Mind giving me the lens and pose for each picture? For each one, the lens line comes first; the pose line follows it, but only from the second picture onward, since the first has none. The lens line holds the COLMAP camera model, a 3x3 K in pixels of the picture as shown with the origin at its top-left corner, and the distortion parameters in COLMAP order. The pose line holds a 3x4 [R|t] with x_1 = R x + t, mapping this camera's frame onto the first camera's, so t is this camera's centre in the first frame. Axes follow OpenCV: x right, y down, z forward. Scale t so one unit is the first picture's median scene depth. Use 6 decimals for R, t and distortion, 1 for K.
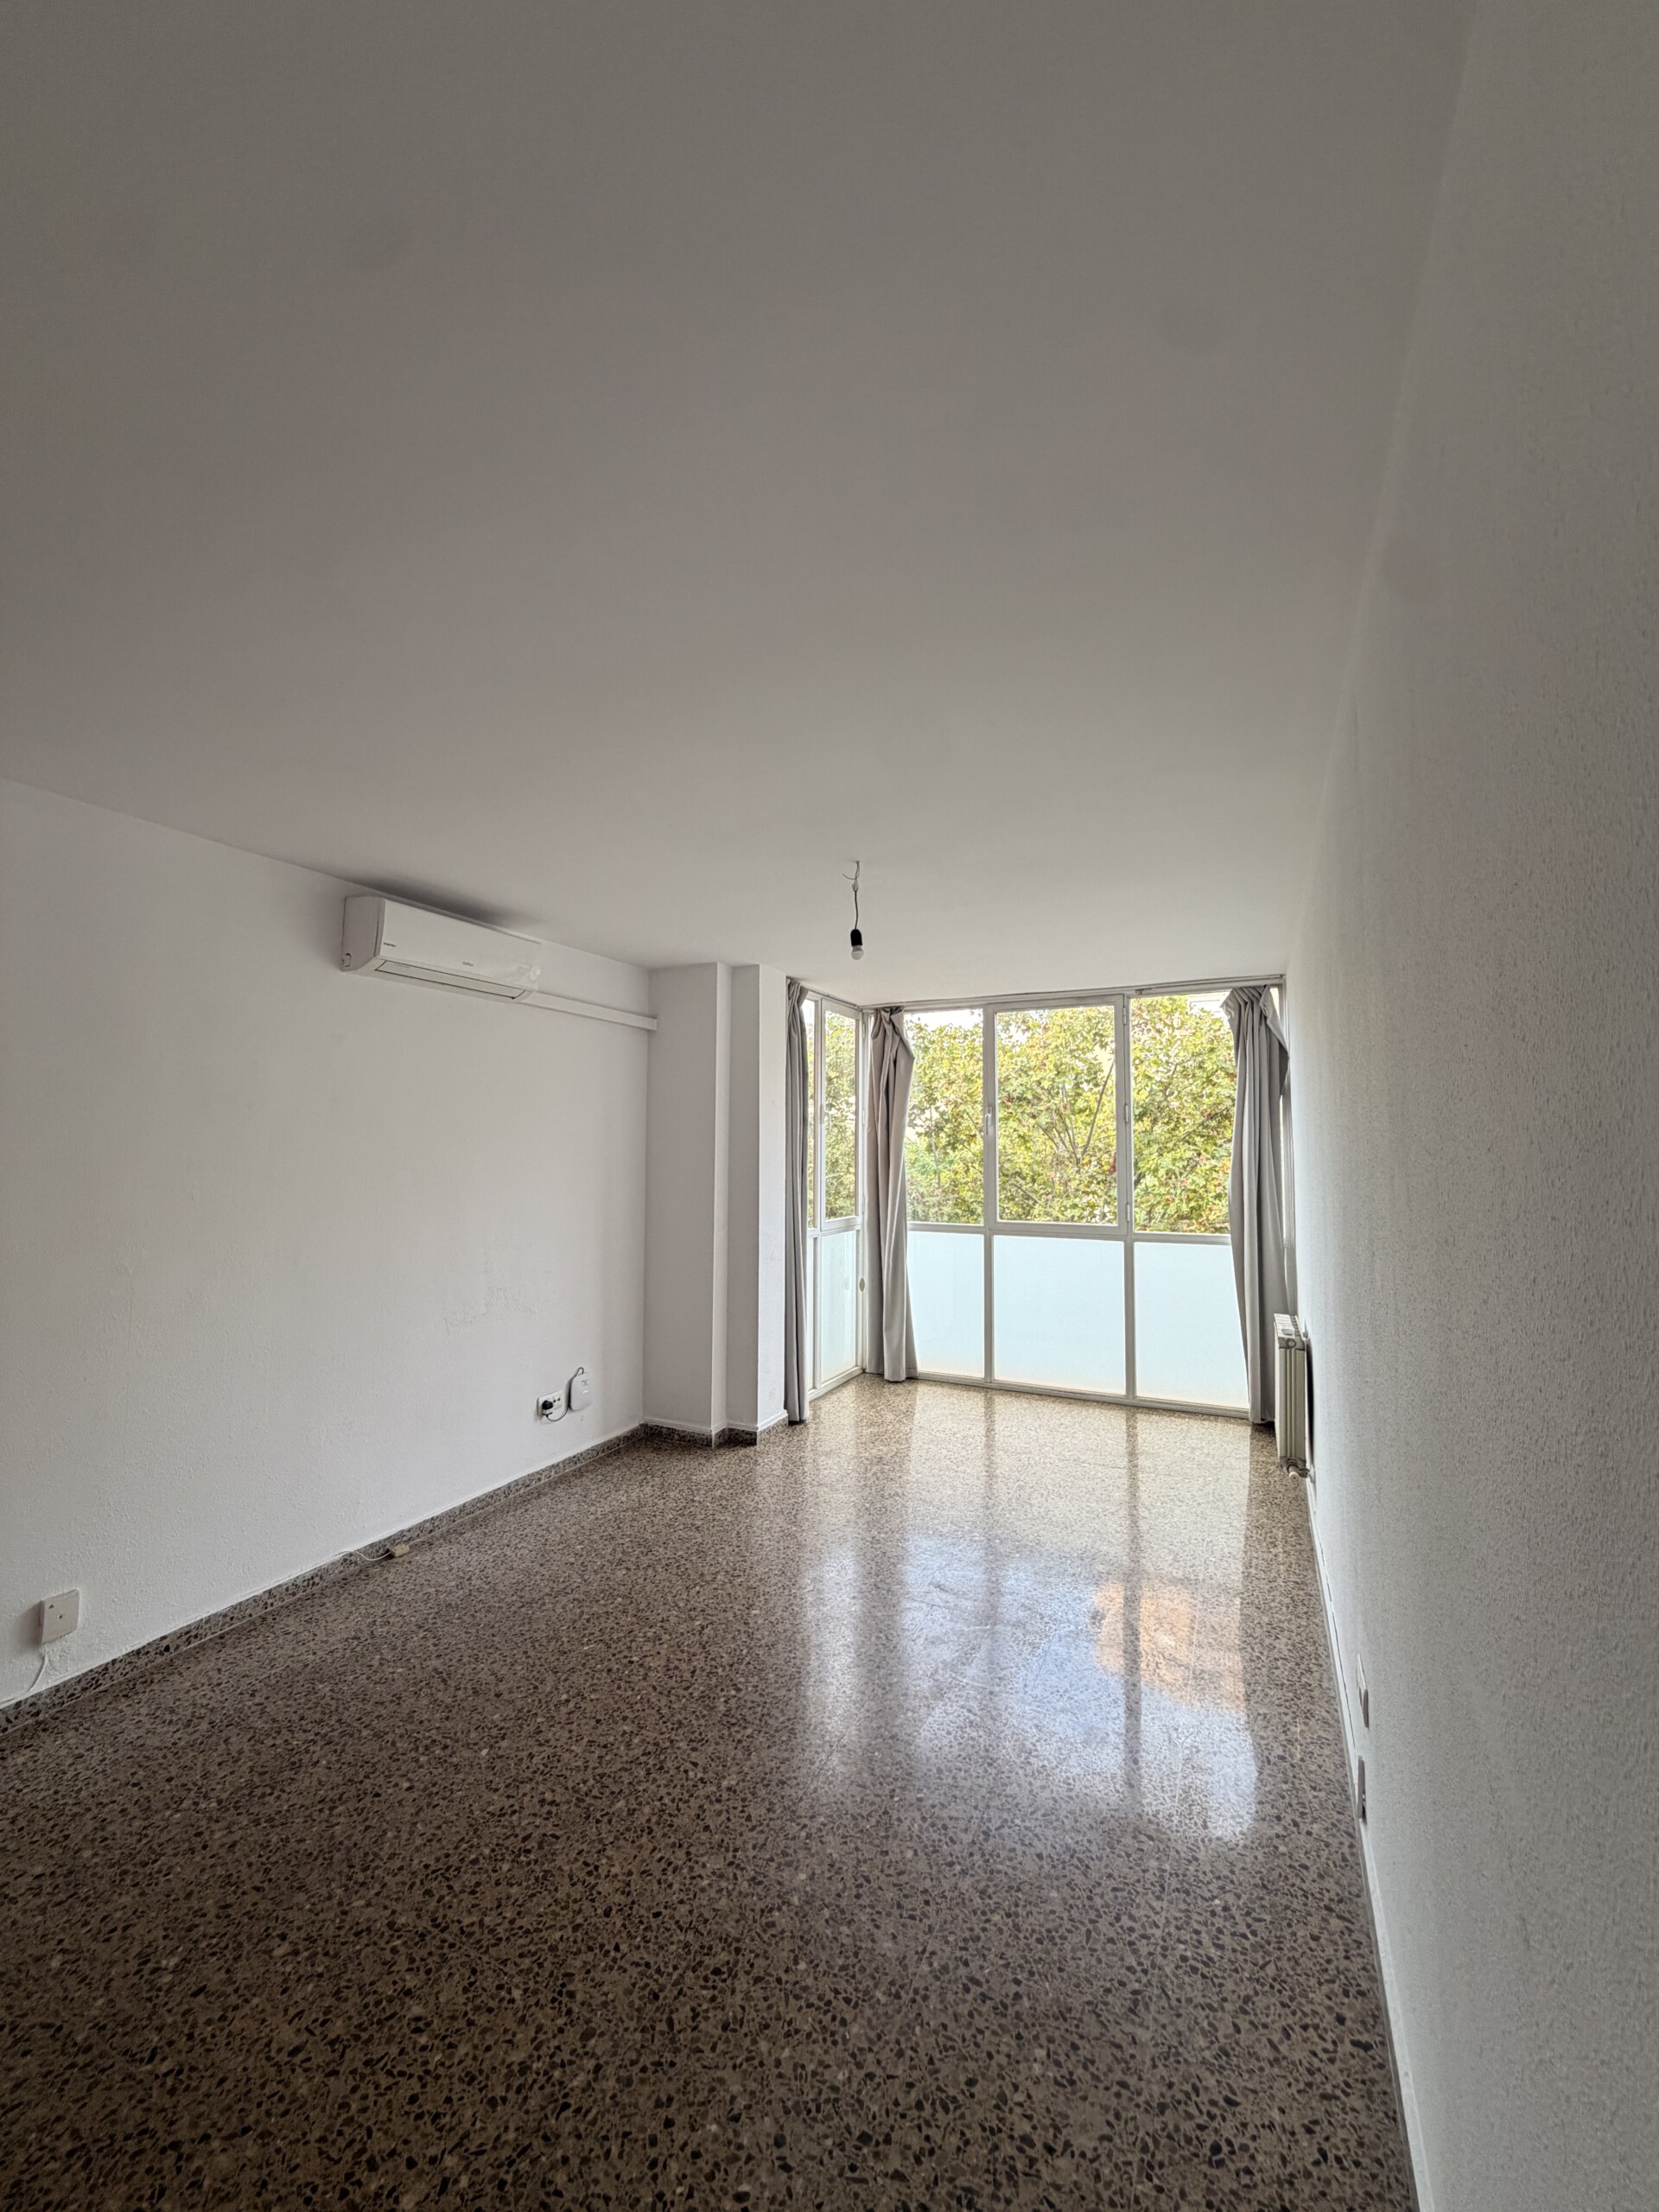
lens RADIAL K [[883.4, 0, 825.7], [0, 883.4, 1099.8], [0, 0, 1]] dist [0.007235, 0.000145]
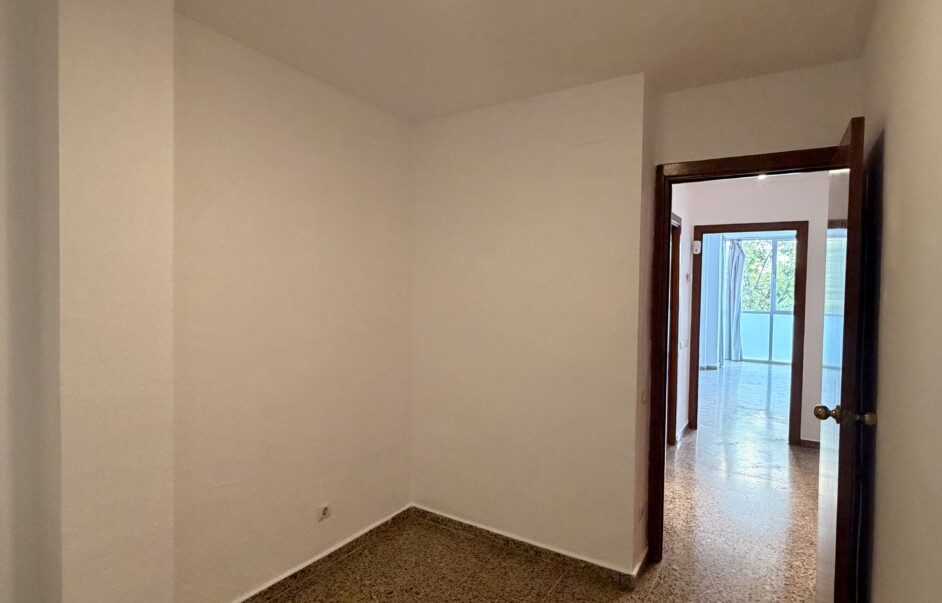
lens RADIAL K [[501.4, 0, 475.1], [0, 501.4, 306.0], [0, 0, 1]] dist [0.007974, 0.001973]
pose [[0.993485, 0.011362, -0.113397, -0.769131], [-0.000718, 0.995622, 0.093467, -0.045522], [0.113963, -0.092777, 0.989144, -1.008935]]
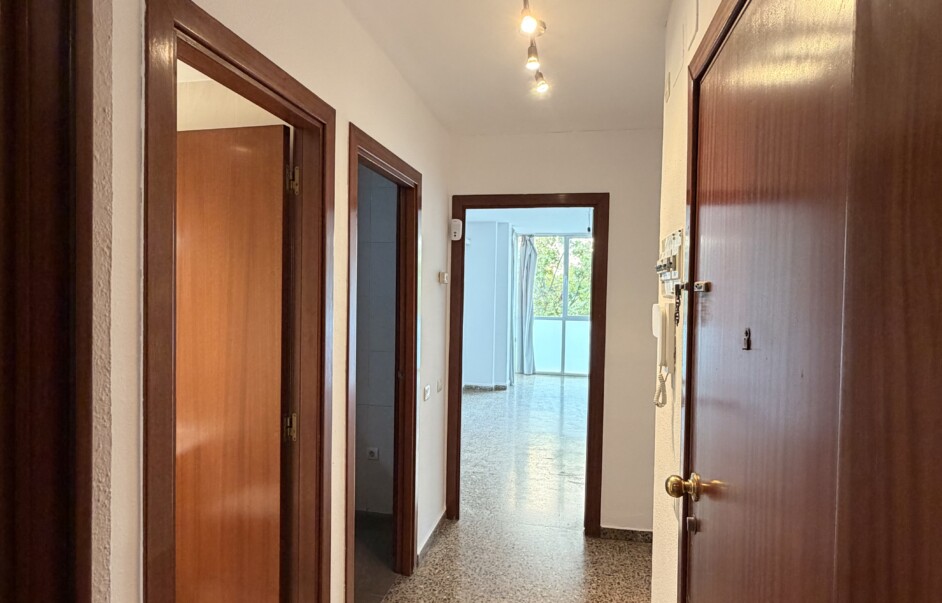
lens RADIAL K [[501.4, 0, 467.1], [0, 501.4, 307.7], [0, 0, 1]] dist [0.007974, 0.001973]
pose [[0.974627, 0.003666, 0.223804, -0.545316], [-0.025214, 0.995300, 0.093501, -0.028891], [-0.222409, -0.096771, 0.970139, -0.518564]]
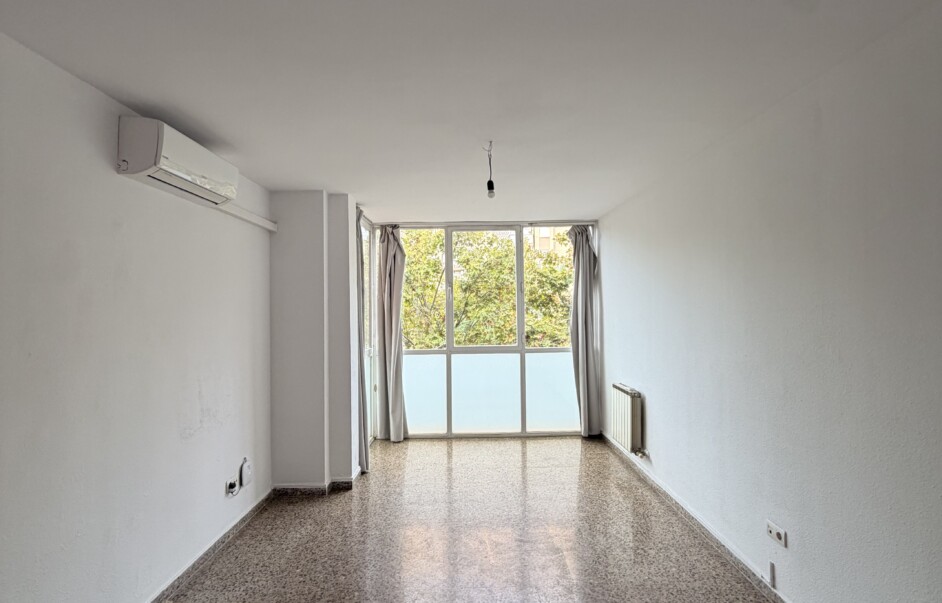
lens RADIAL K [[501.4, 0, 469.9], [0, 501.4, 296.7], [0, 0, 1]] dist [0.007974, 0.001973]
pose [[0.897206, -0.006070, 0.441570, -0.275737], [-0.007973, 0.999520, 0.029941, 0.004547], [-0.441540, -0.030384, 0.896727, 0.076827]]
